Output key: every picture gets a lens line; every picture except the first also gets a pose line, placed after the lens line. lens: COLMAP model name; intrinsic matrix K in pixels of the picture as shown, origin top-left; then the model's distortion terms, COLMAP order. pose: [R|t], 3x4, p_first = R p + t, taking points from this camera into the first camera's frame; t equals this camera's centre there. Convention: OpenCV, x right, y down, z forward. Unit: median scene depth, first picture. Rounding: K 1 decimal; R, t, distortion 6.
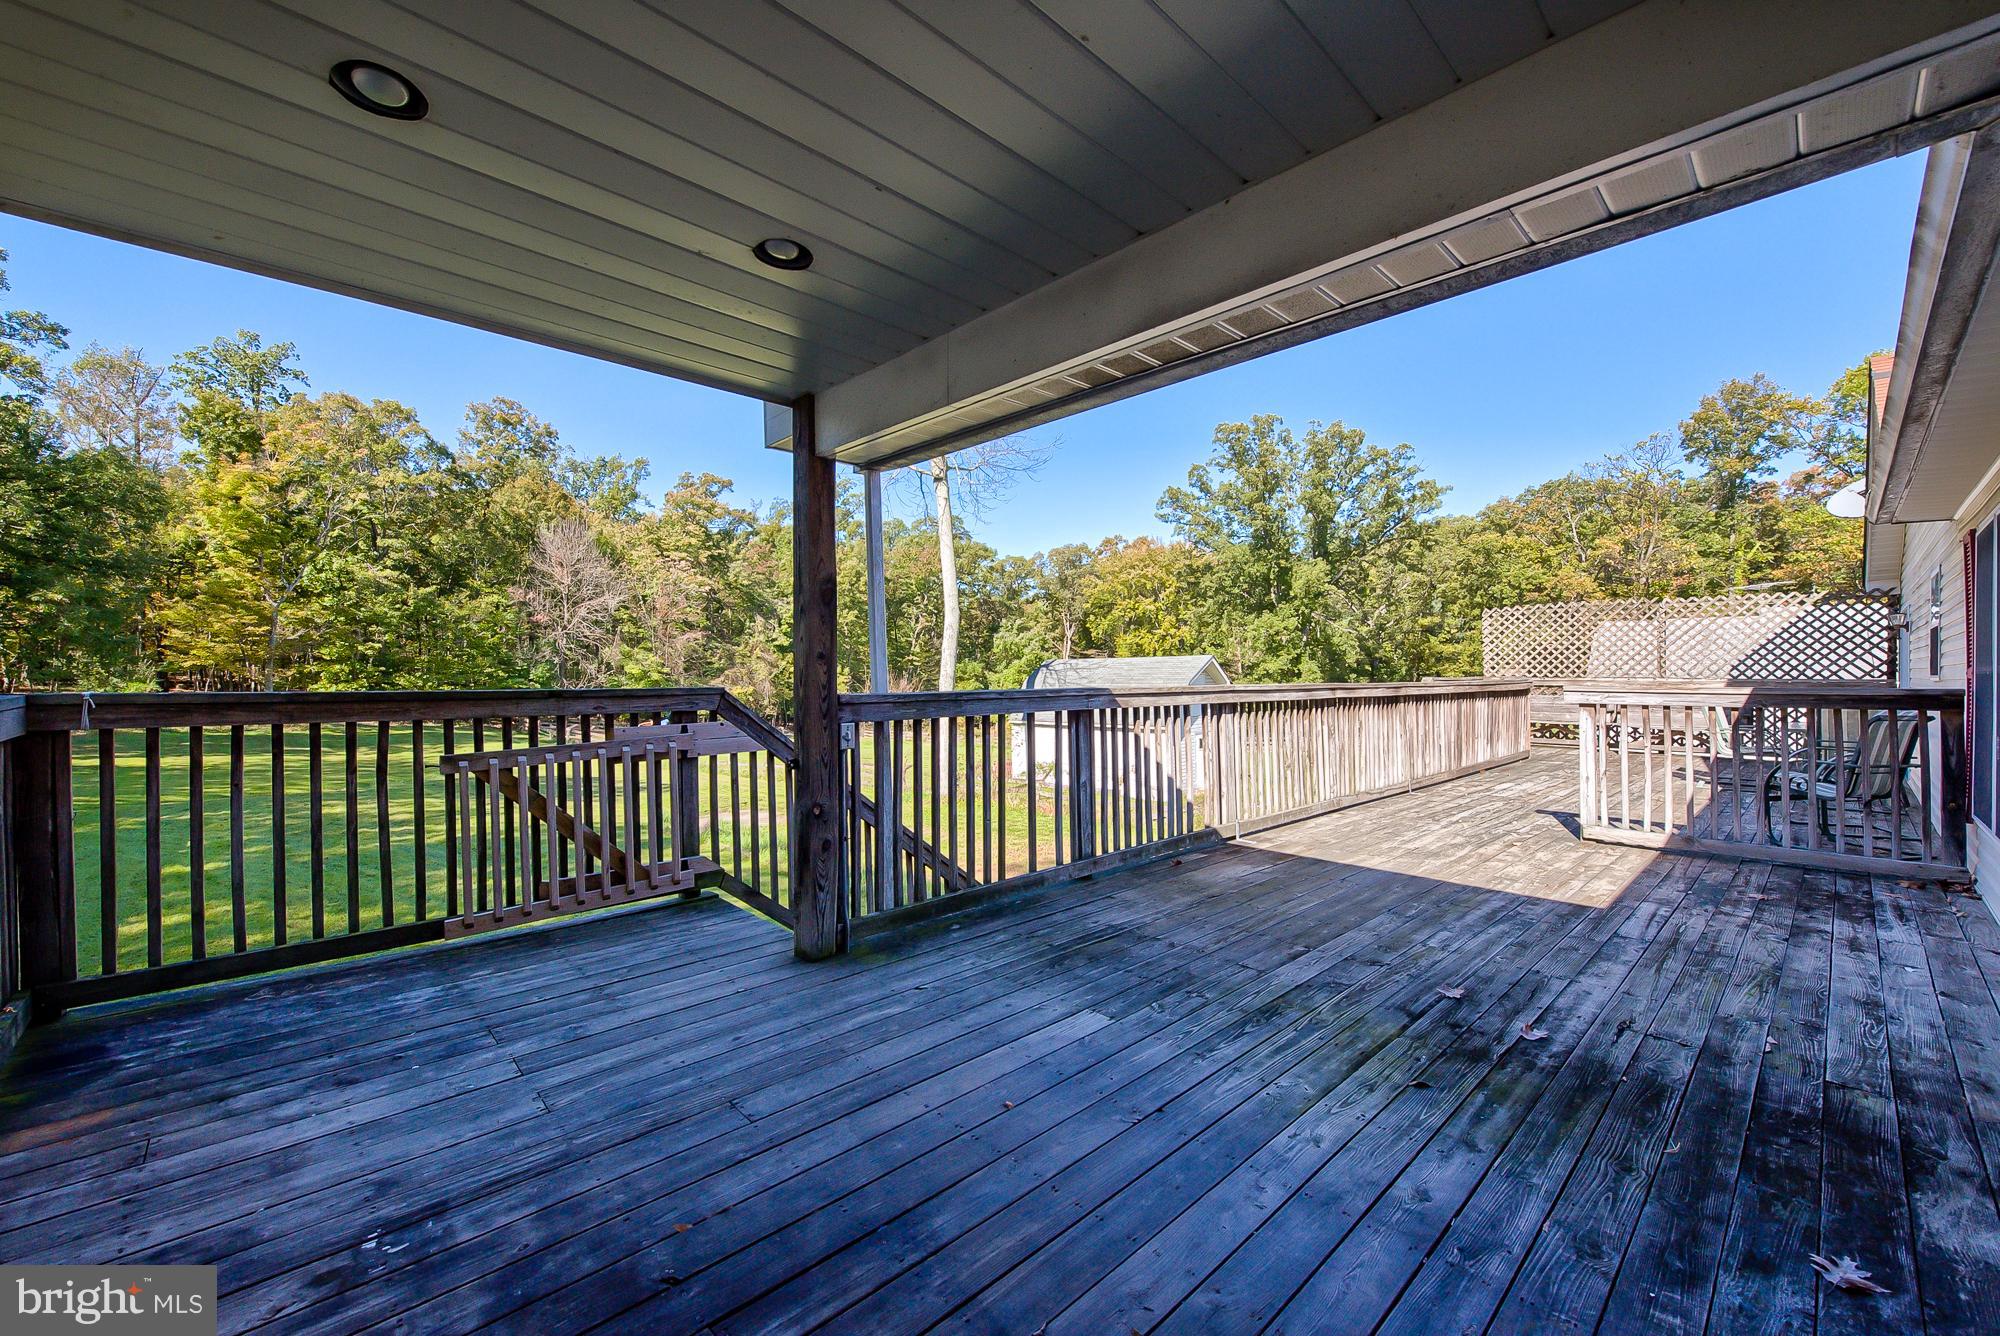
lens RADIAL K [[793.1, 0, 1000.0], [0, 793.1, 668.0], [0, 0, 1]] dist [-0.000287, -0.000368]
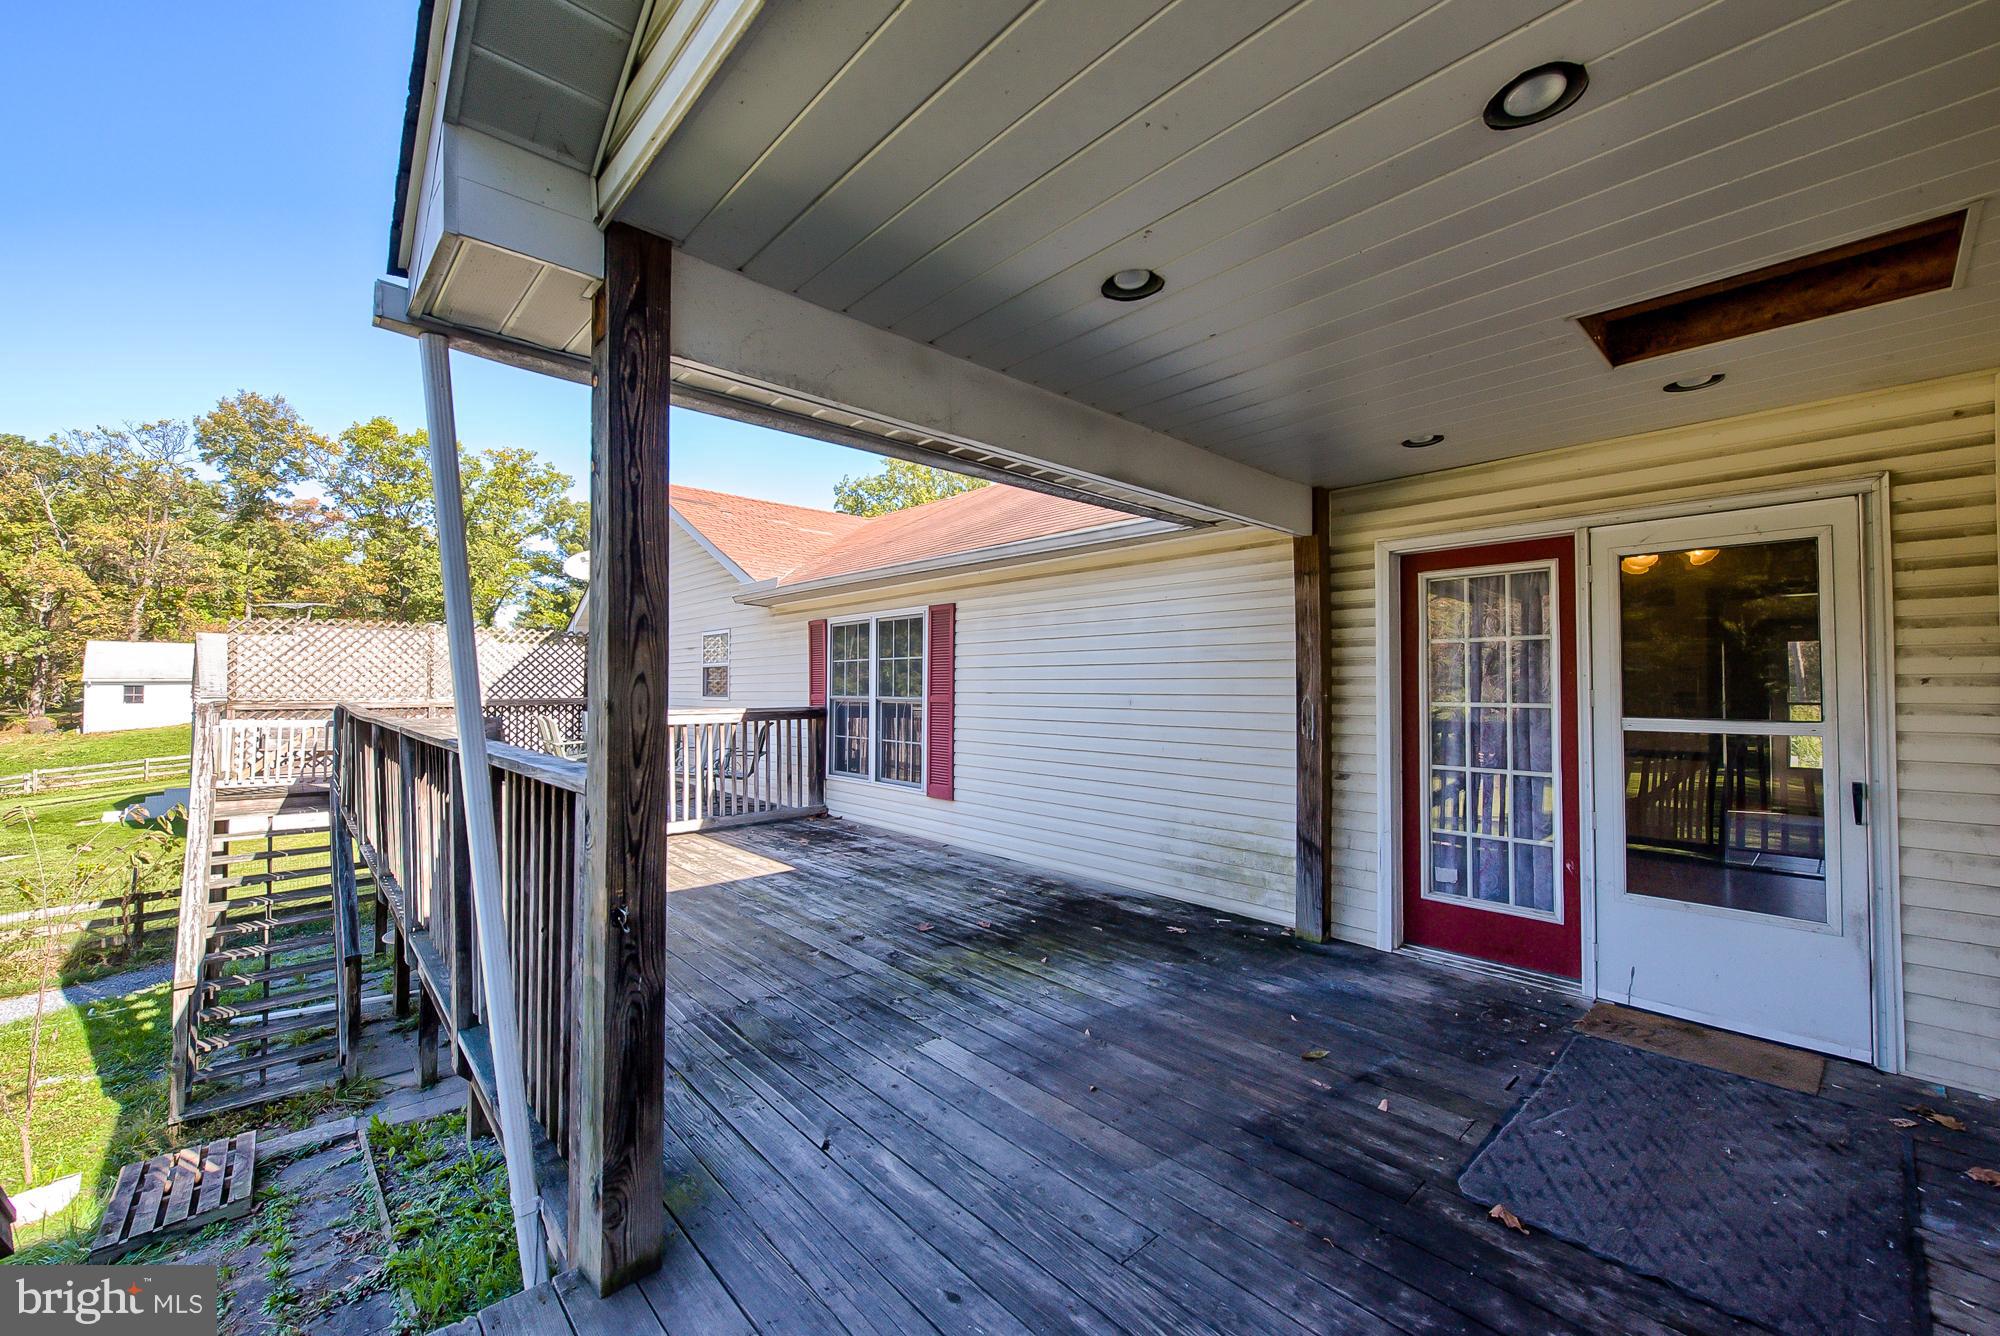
lens RADIAL K [[793.1, 0, 1000.0], [0, 793.1, 668.0], [0, 0, 1]] dist [-0.000287, -0.000368]
pose [[0.006449, 0.019398, 0.999791, -0.910409], [-0.002924, 0.999808, -0.019379, -0.039524], [-0.999975, -0.002799, 0.006505, 0.872494]]
